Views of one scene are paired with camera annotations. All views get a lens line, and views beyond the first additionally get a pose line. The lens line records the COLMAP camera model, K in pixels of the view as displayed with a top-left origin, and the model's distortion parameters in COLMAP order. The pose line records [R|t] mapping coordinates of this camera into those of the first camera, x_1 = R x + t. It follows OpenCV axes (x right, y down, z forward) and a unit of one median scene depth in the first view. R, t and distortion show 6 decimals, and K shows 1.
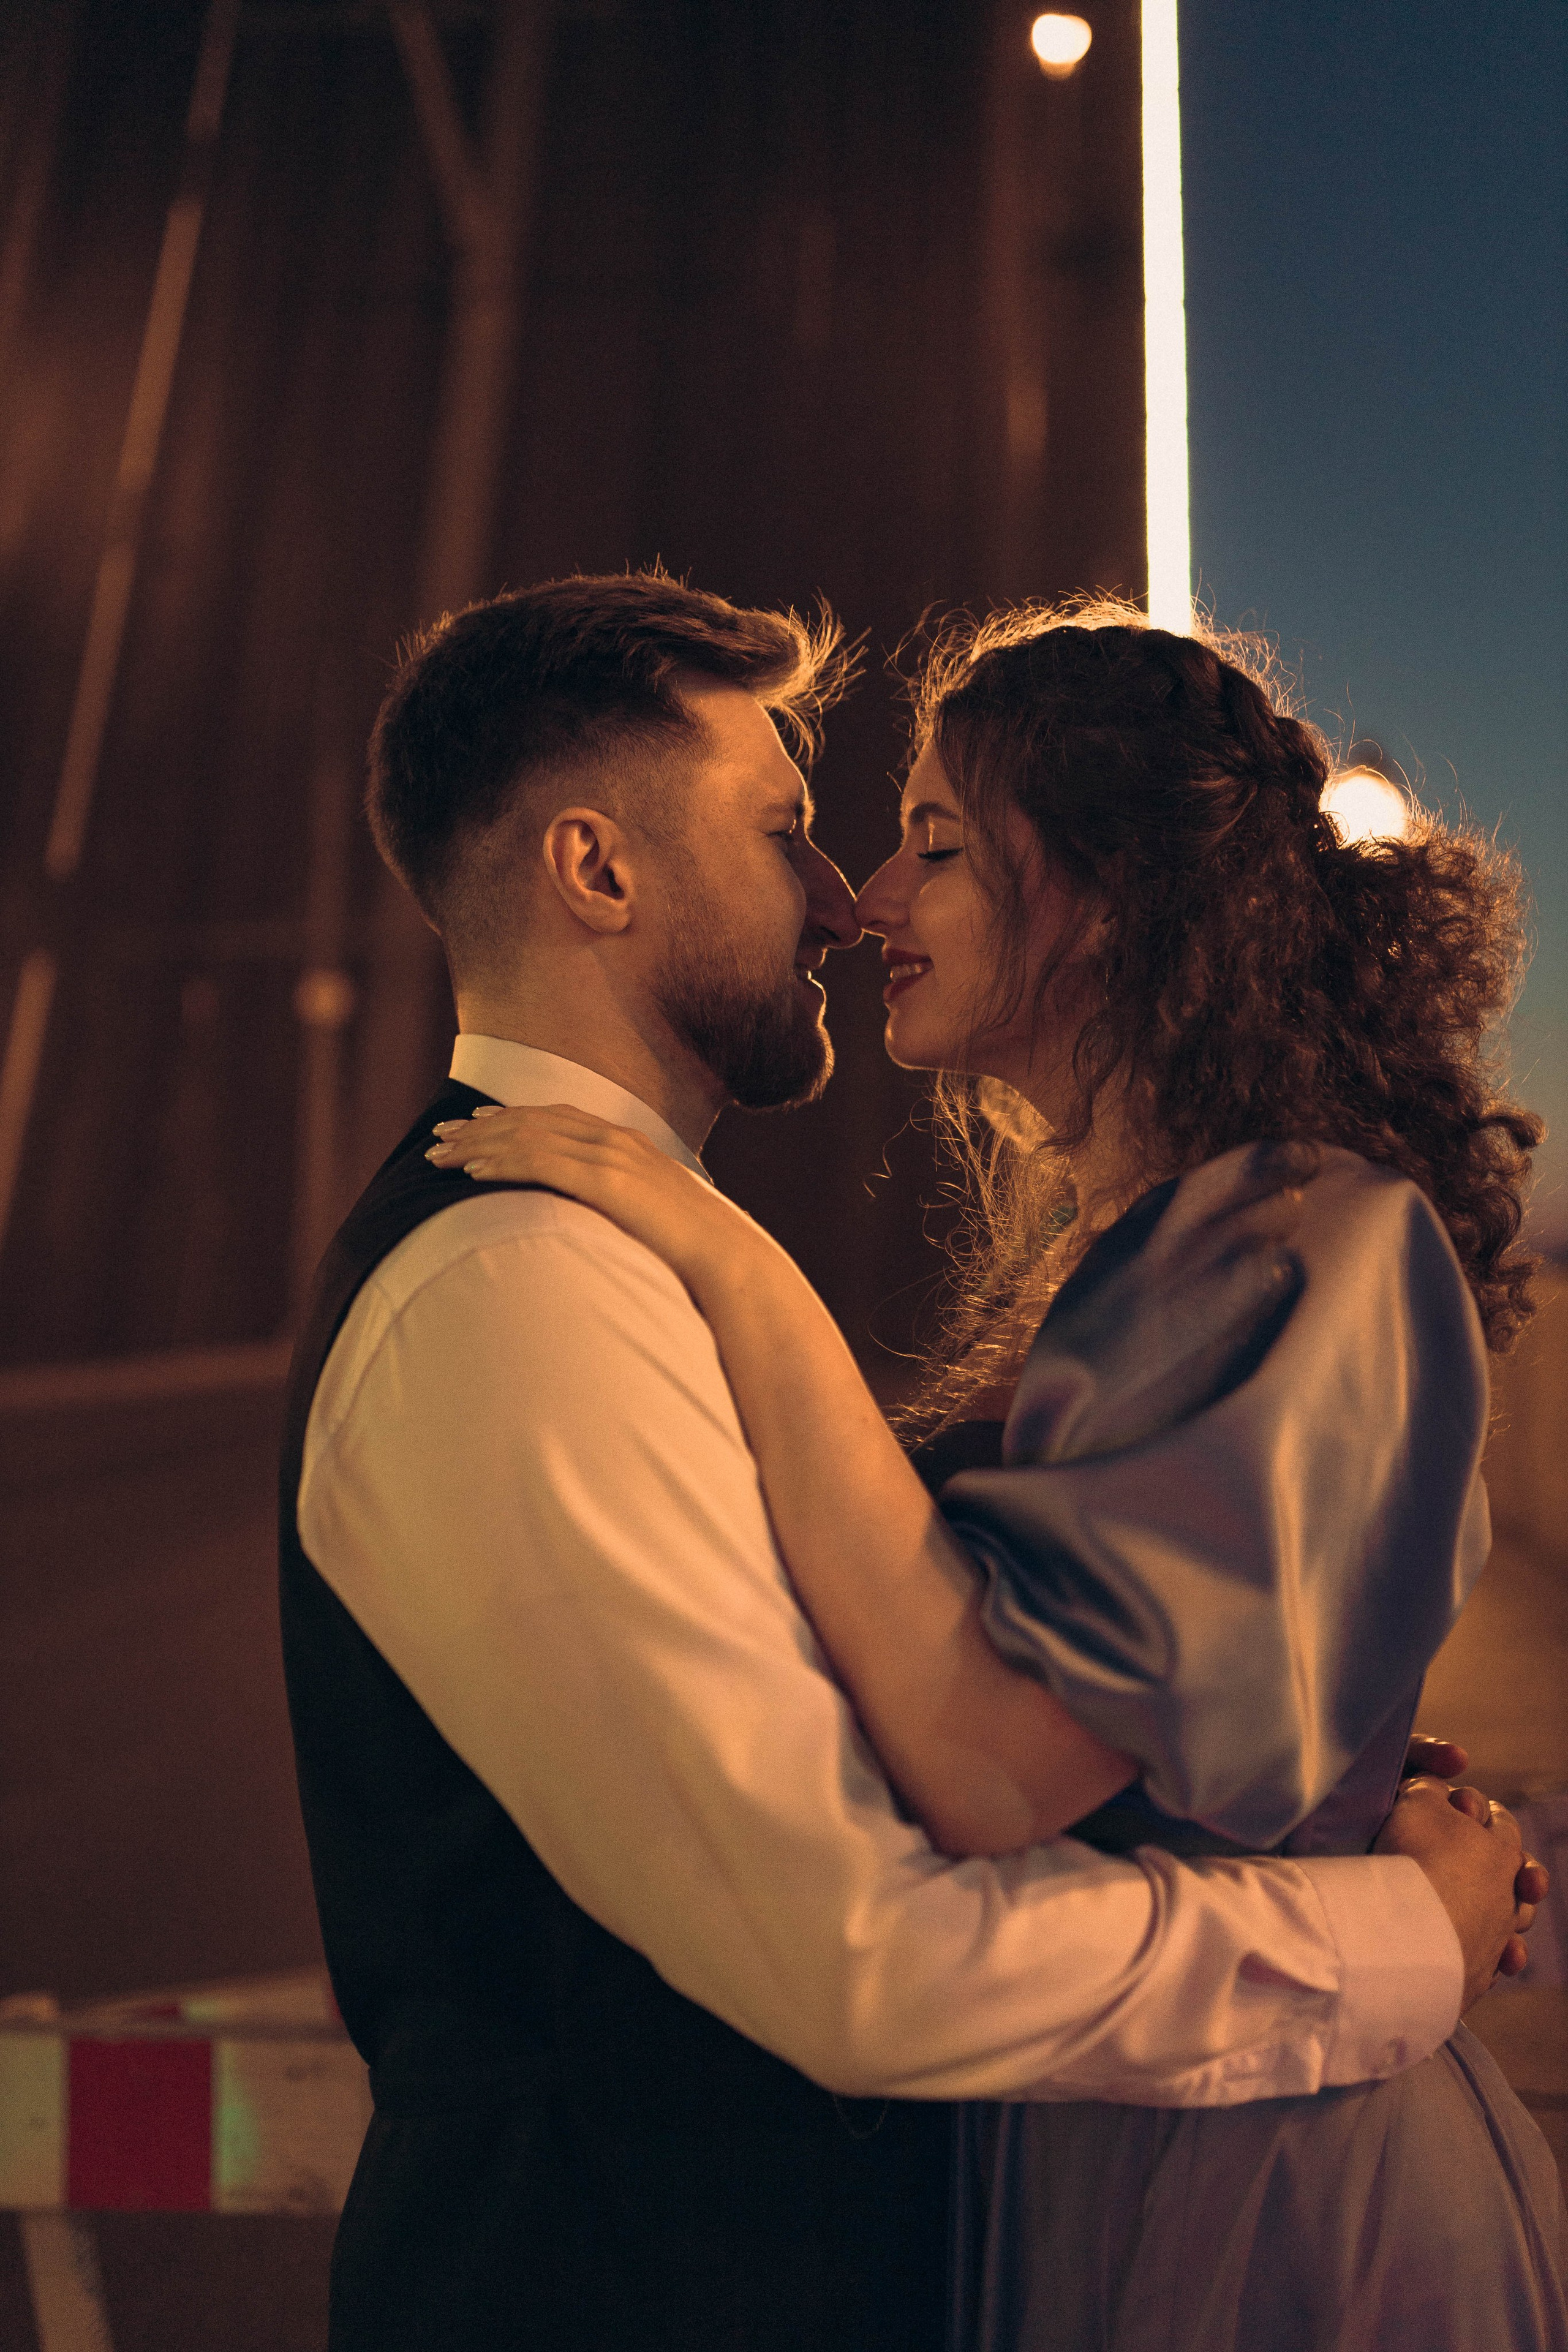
lens RADIAL K [[2204.3, 0, 761.4], [0, 2204.3, 1158.8], [0, 0, 1]] dist [0.004719, 0.000000]
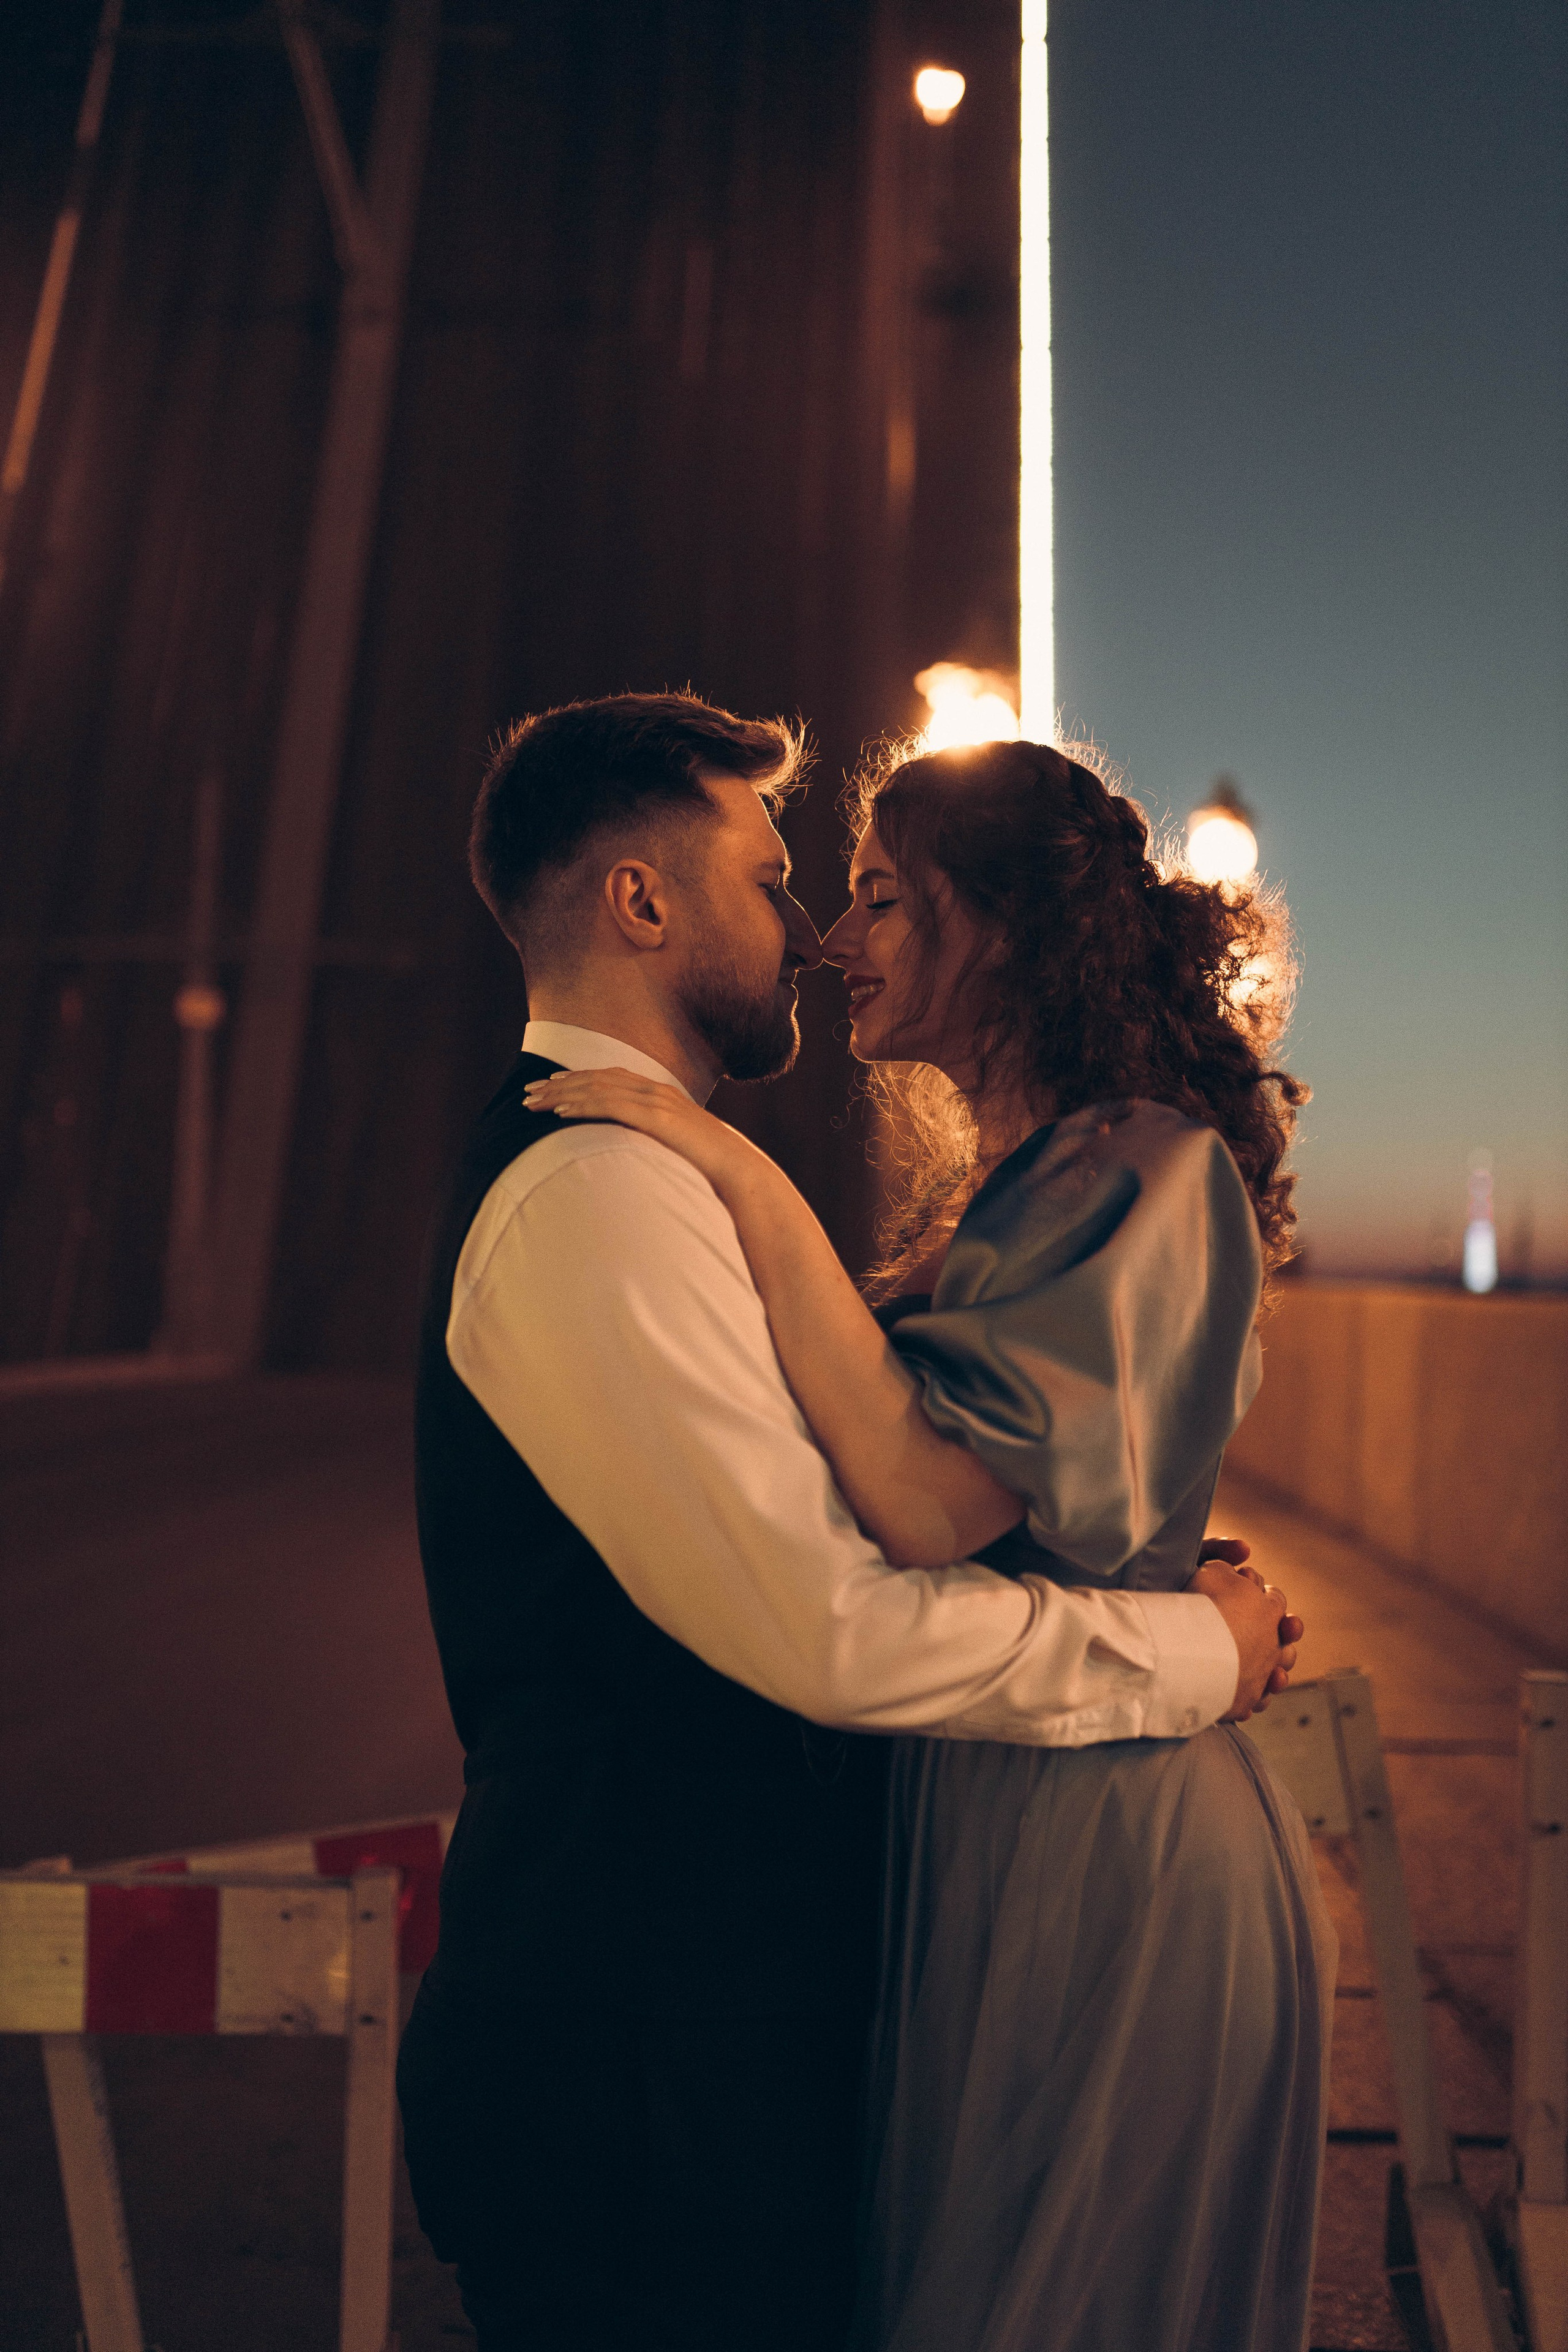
lens RADIAL K [[2204.3, 0, 732.2], [0, 2204.3, 1144.0], [0, 0, 1]] dist [0.004719, 0.000000]
pose [[0.998694, 0.015264, 0.048754, -0.087277], [-0.014562, 0.999785, -0.014731, 0.043661], [-0.048969, 0.014002, 0.998702, -0.415745]]
